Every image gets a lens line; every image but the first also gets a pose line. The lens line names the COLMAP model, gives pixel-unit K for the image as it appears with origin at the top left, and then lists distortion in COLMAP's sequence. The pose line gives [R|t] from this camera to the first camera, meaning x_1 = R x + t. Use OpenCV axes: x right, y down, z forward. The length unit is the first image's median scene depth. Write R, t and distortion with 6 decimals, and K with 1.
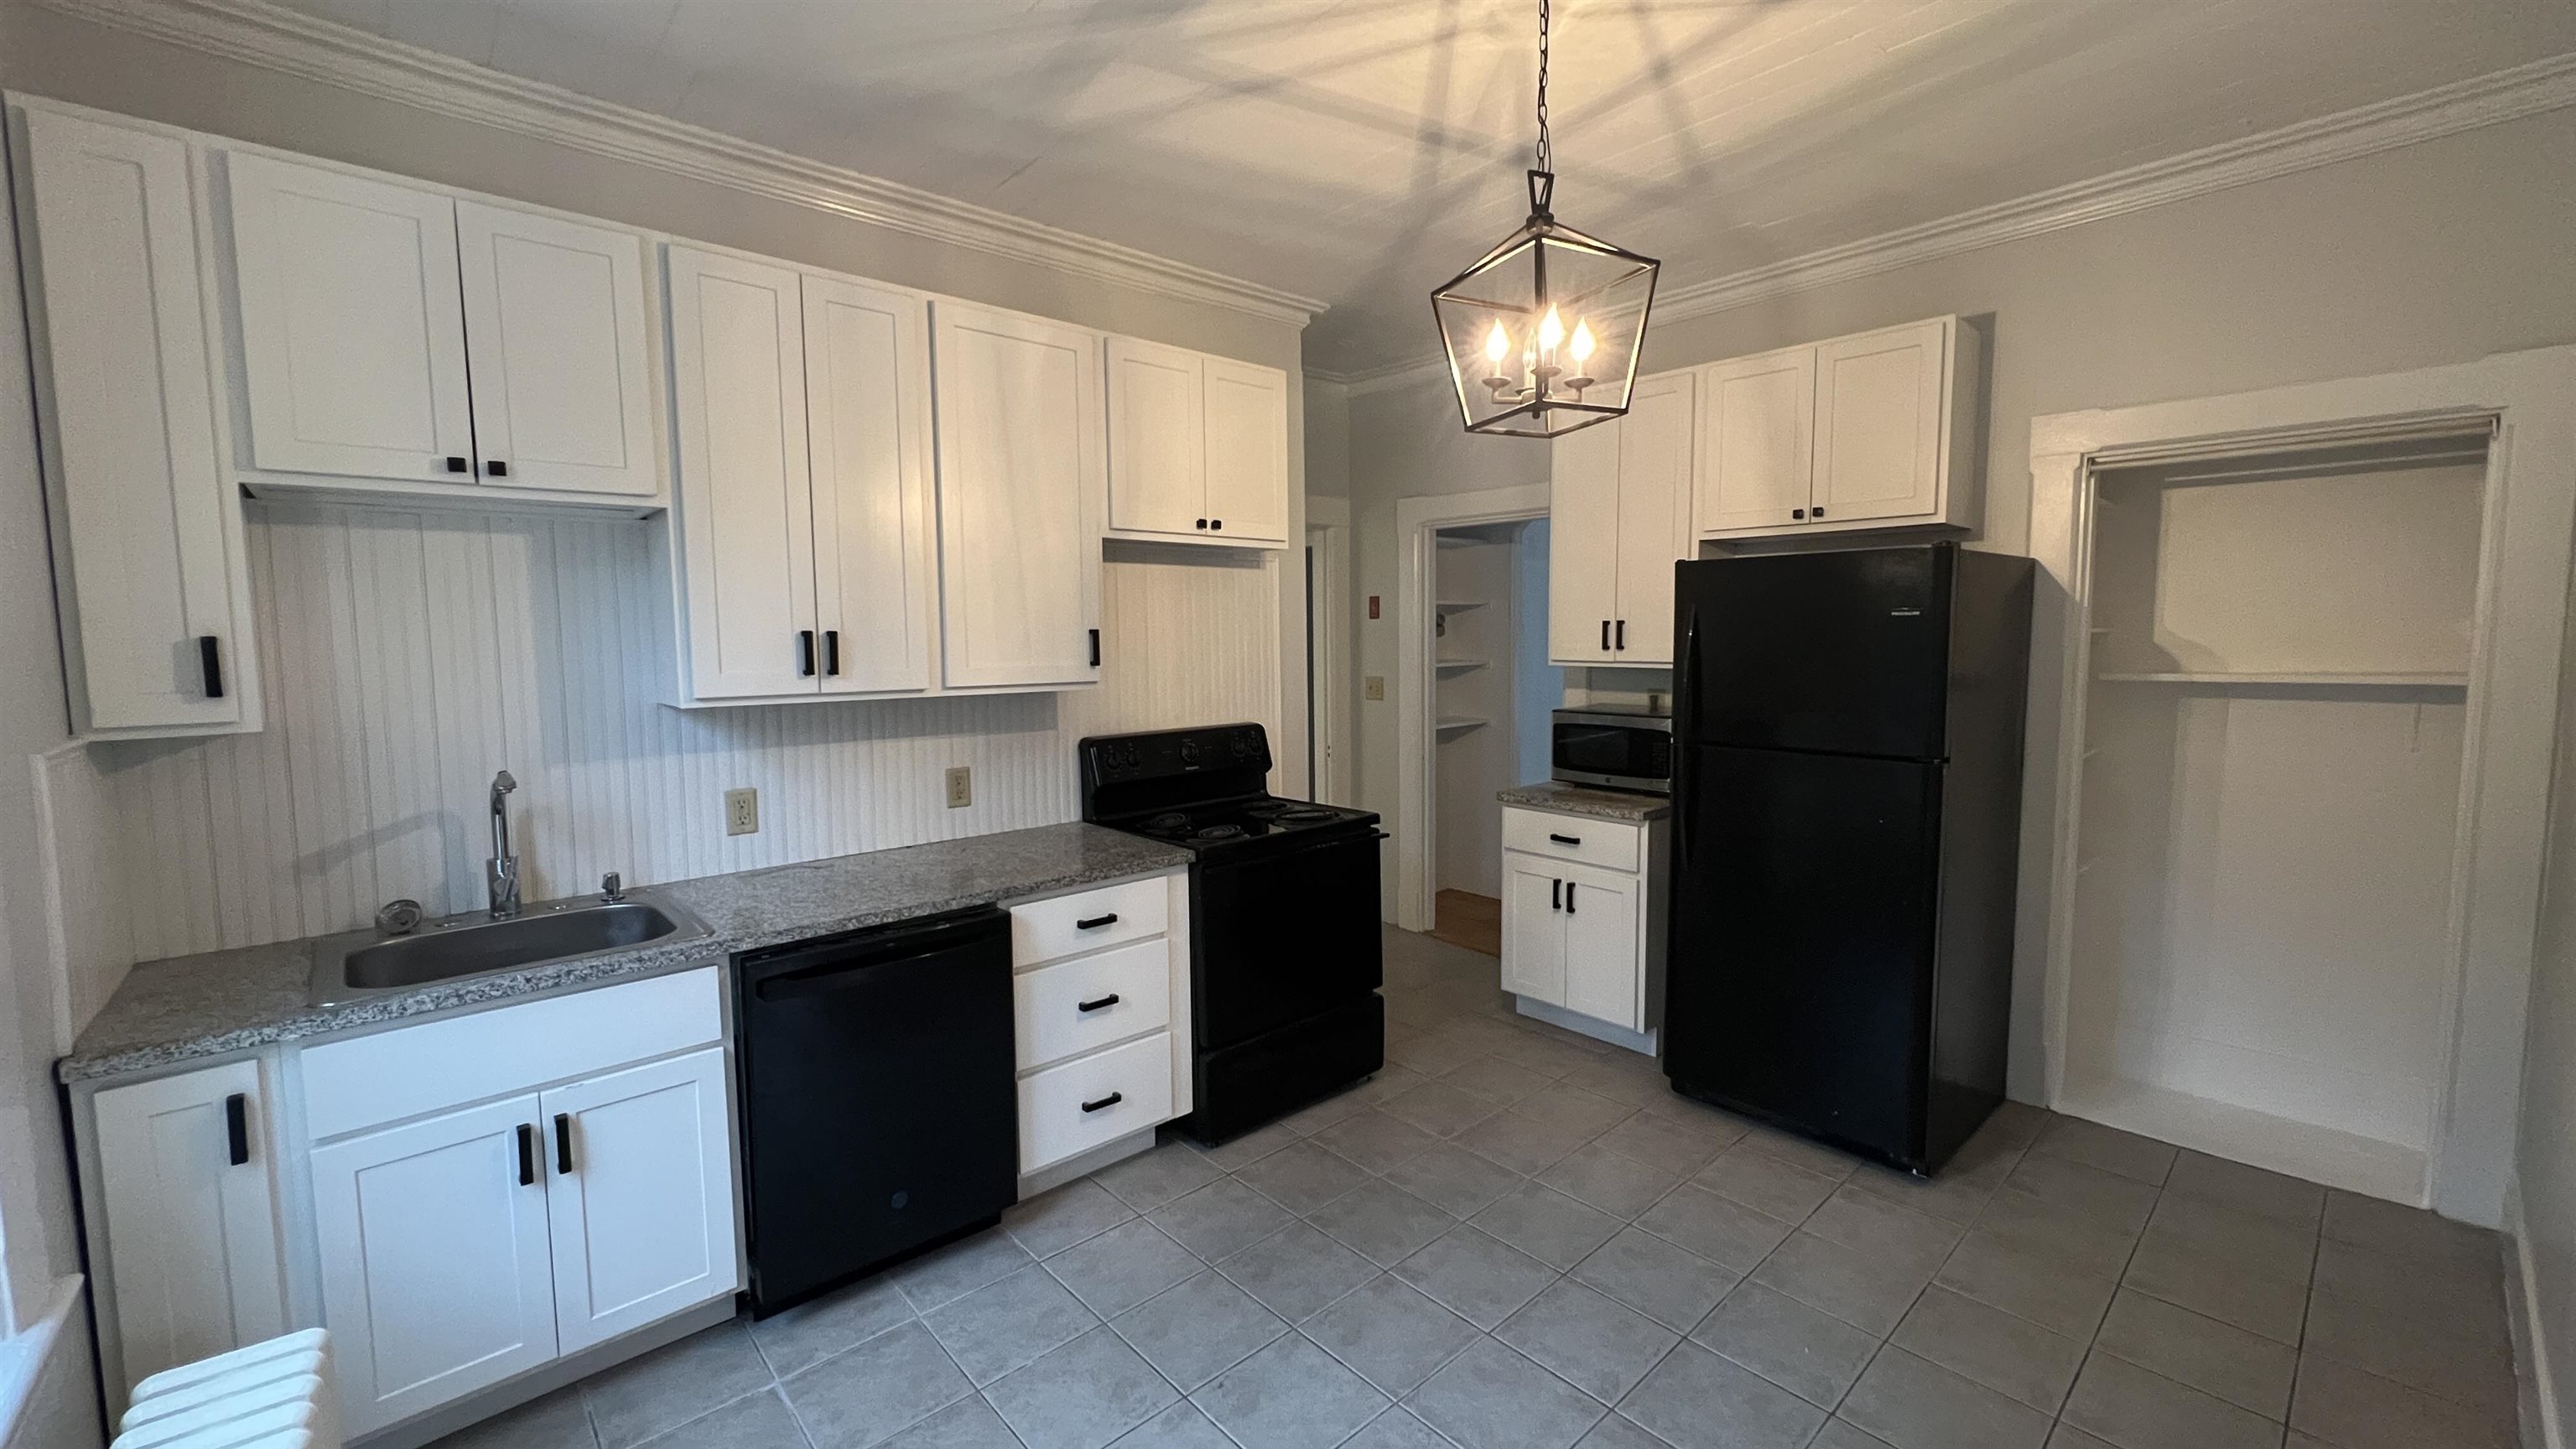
lens RADIAL K [[1025.8, 0, 1280.9], [0, 1025.8, 726.9], [0, 0, 1]] dist [-0.001672, 0.000164]
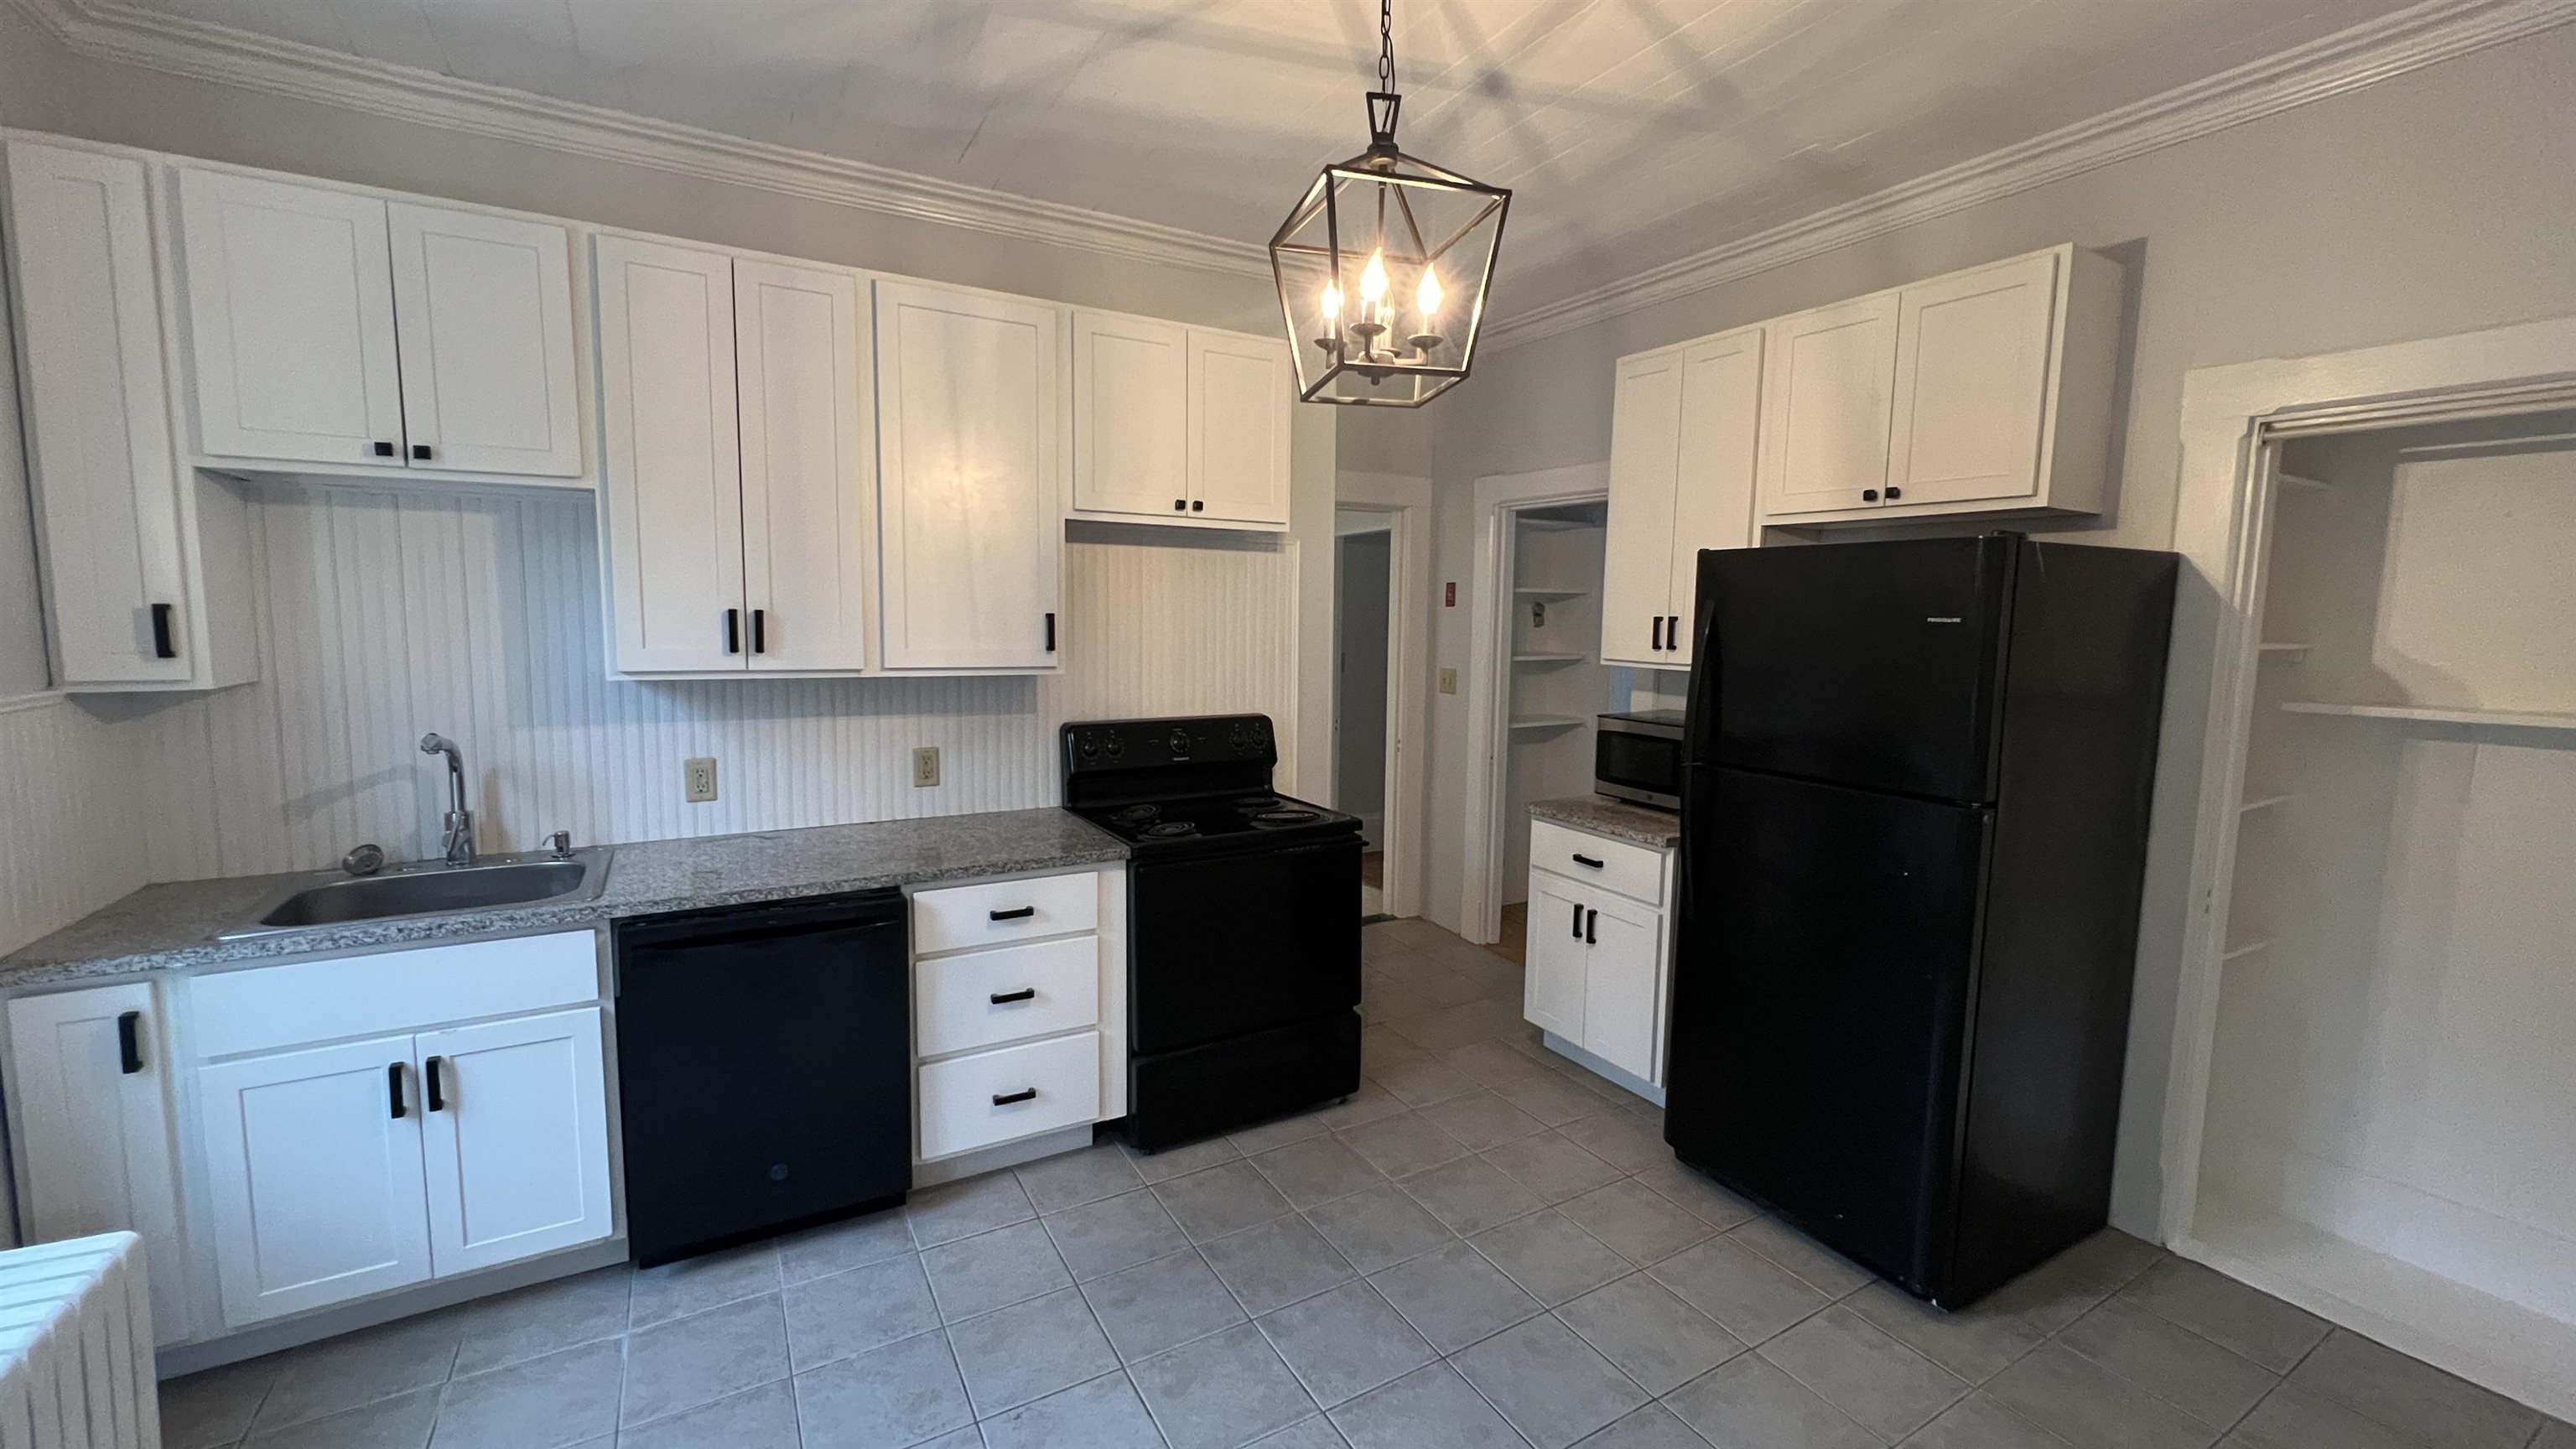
lens RADIAL K [[1025.8, 0, 1282.7], [0, 1025.8, 725.7], [0, 0, 1]] dist [-0.001672, 0.000164]
pose [[0.977004, 0.047851, -0.207782, 0.275072], [-0.043932, 0.998760, 0.023436, -0.023967], [0.208646, -0.013769, 0.977894, 0.103807]]
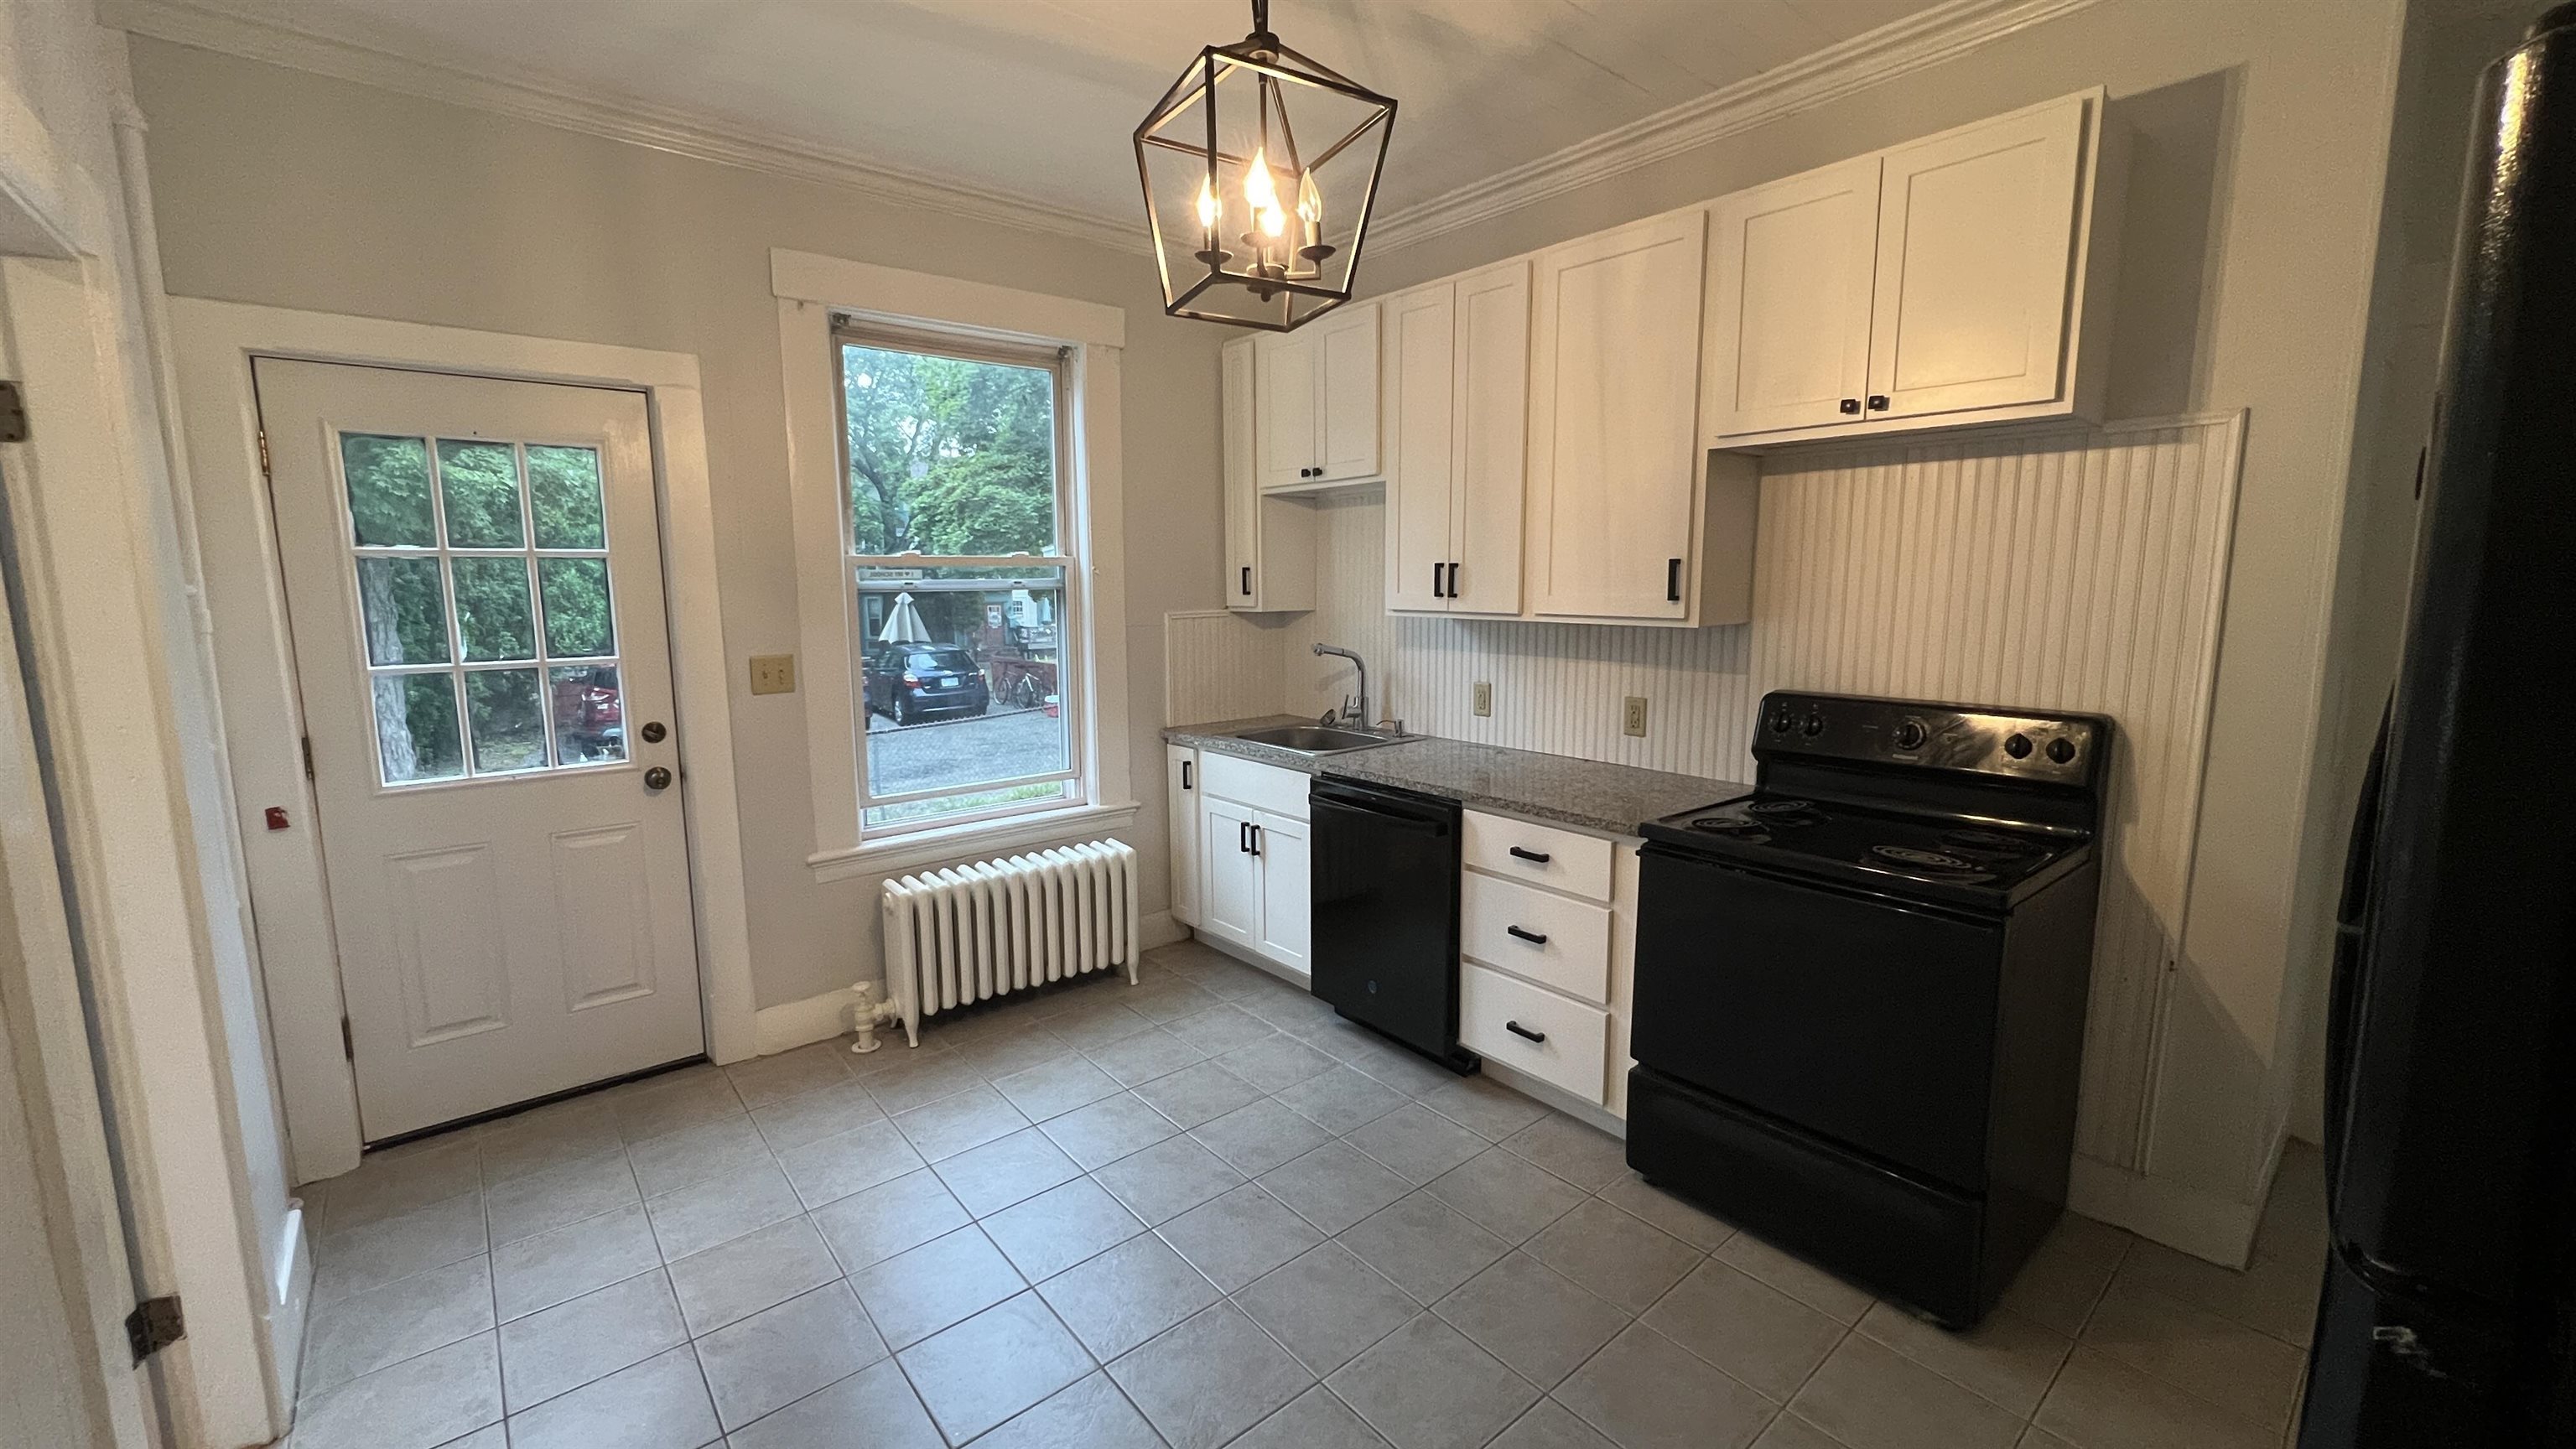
lens RADIAL K [[1025.8, 0, 1275.0], [0, 1025.8, 722.9], [0, 0, 1]] dist [-0.001672, 0.000164]
pose [[-0.047981, 0.156498, -0.986512, 0.826475], [-0.079283, 0.983937, 0.159946, -0.080677], [0.995697, 0.085888, -0.034802, 0.799245]]
